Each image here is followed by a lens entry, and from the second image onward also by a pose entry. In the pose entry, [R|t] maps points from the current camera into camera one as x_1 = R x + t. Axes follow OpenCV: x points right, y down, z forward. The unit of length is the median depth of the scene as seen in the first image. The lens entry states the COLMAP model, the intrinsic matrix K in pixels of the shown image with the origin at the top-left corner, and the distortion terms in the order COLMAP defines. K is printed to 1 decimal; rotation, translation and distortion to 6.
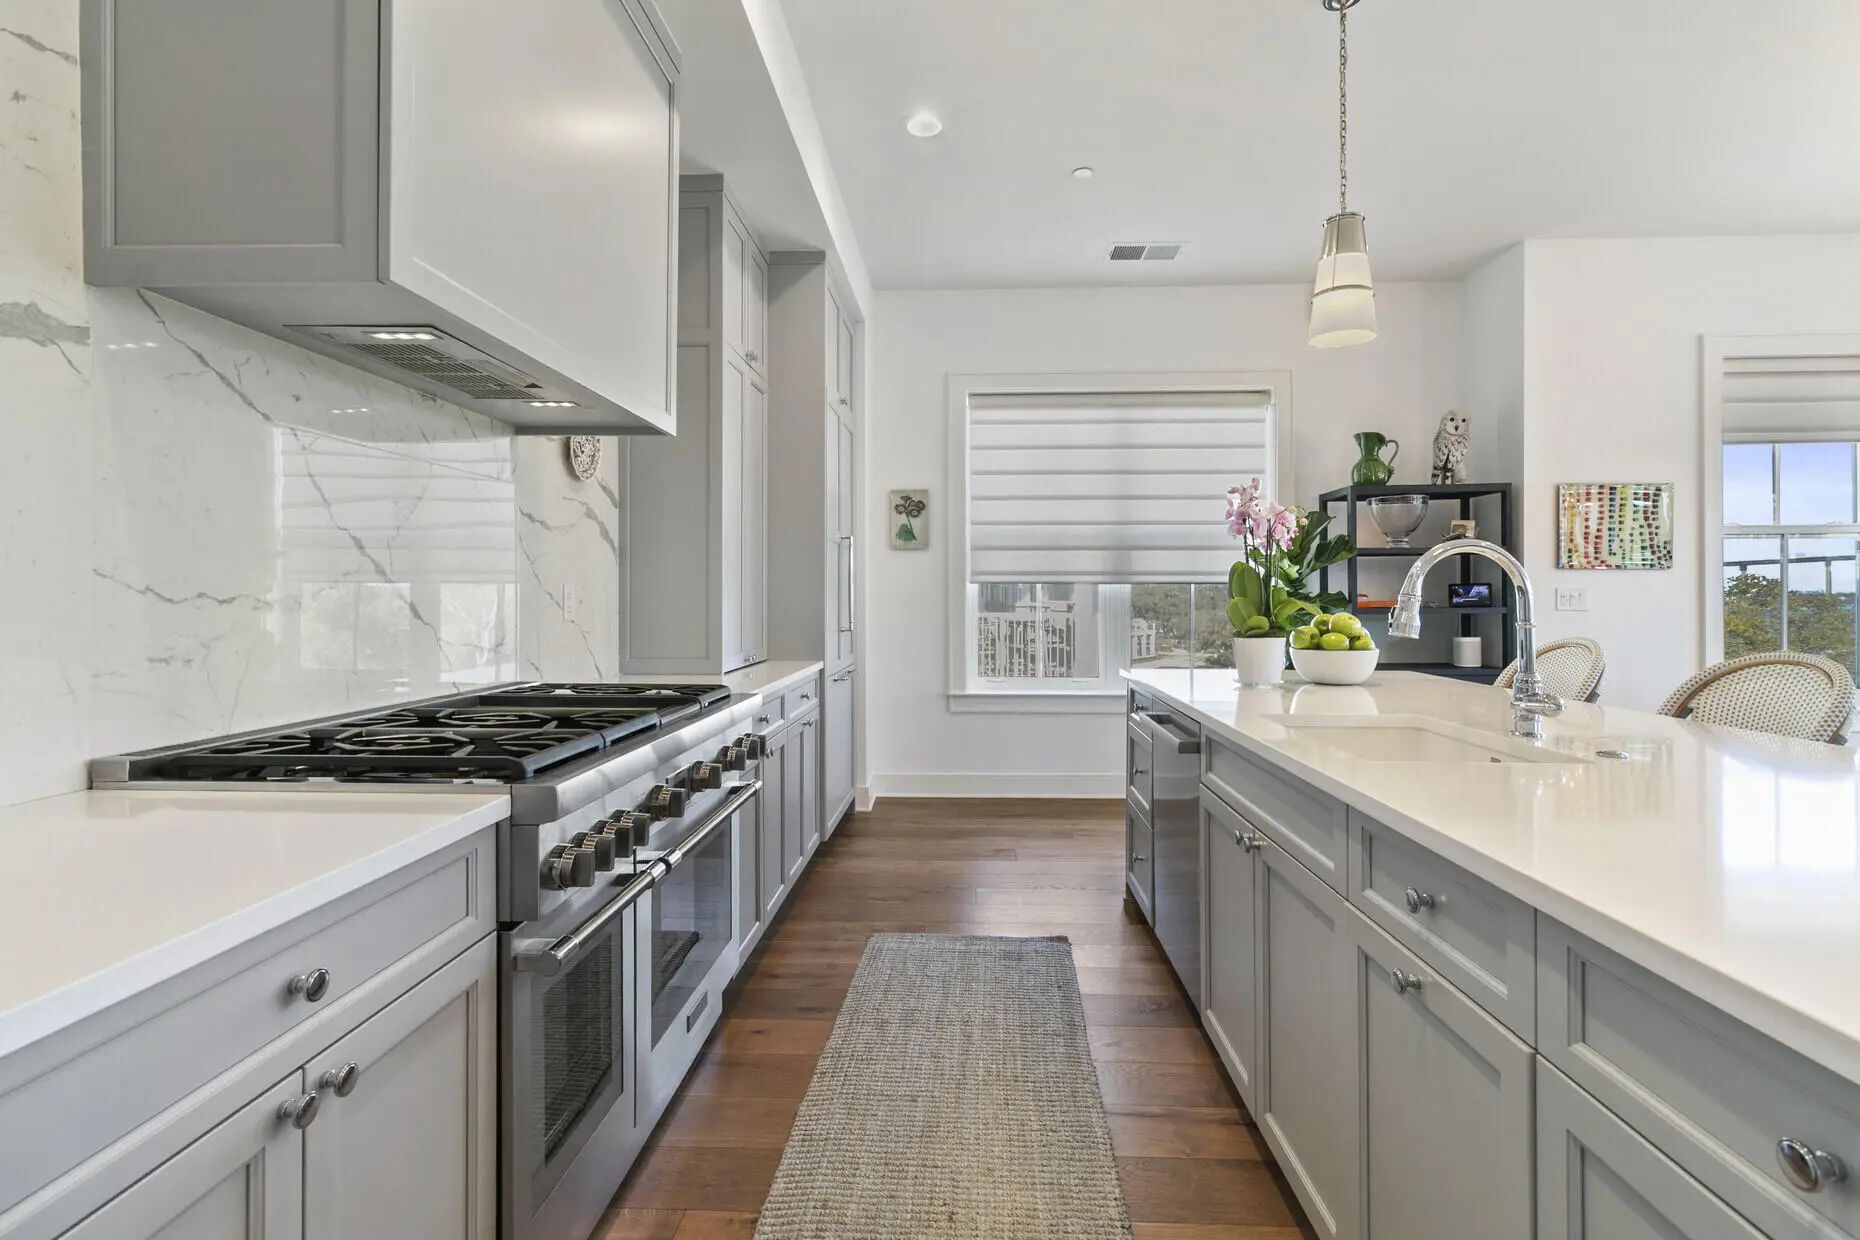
lens RADIAL K [[891.4, 0, 933.6], [0, 891.4, 584.7], [0, 0, 1]] dist [0.000240, 0.000017]
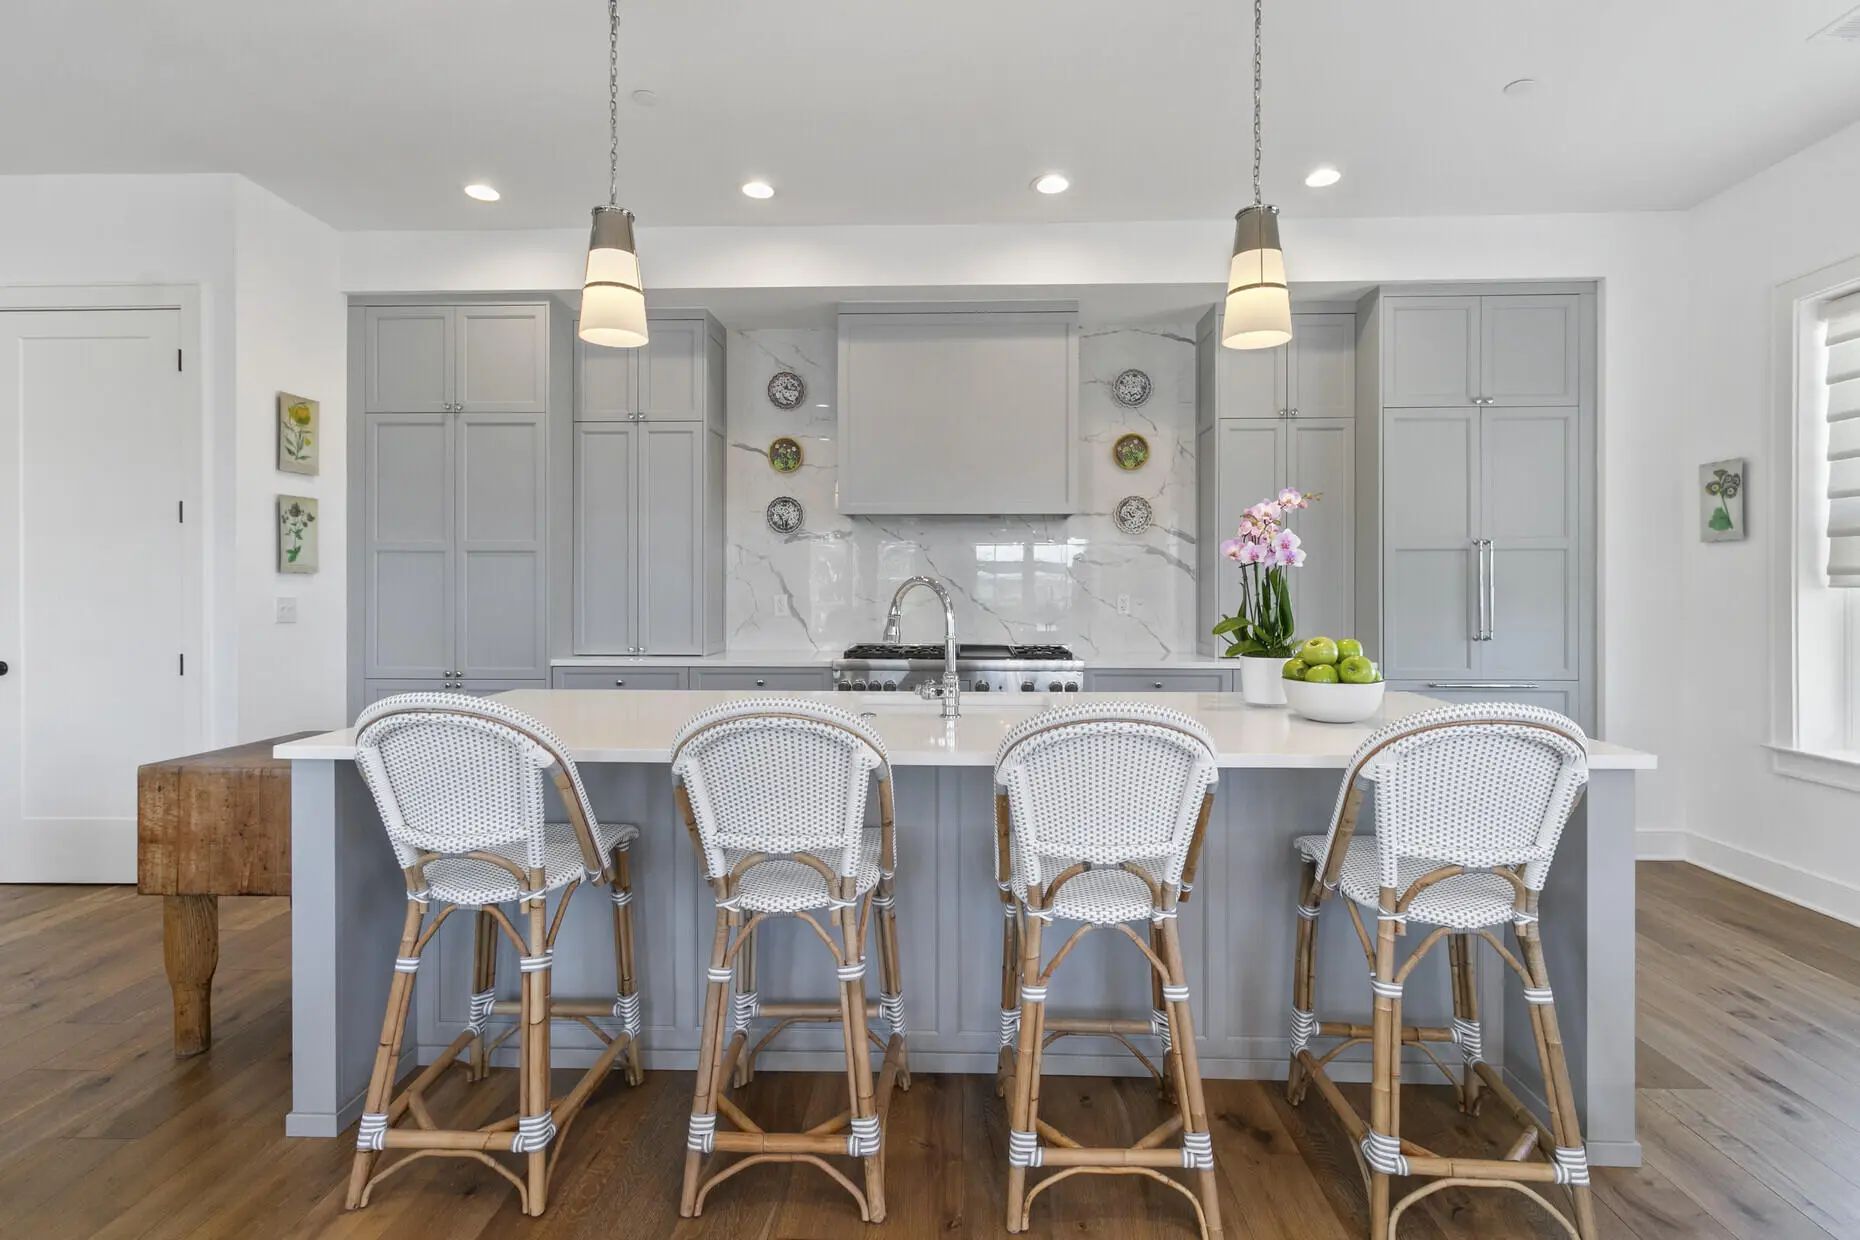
lens RADIAL K [[891.4, 0, 933.6], [0, 891.4, 584.7], [0, 0, 1]] dist [0.000240, 0.000017]
pose [[0.005806, 0.000218, -0.999983, 0.707126], [0.018312, 0.999832, 0.000324, -0.016176], [0.999815, -0.018314, 0.005801, 0.339868]]
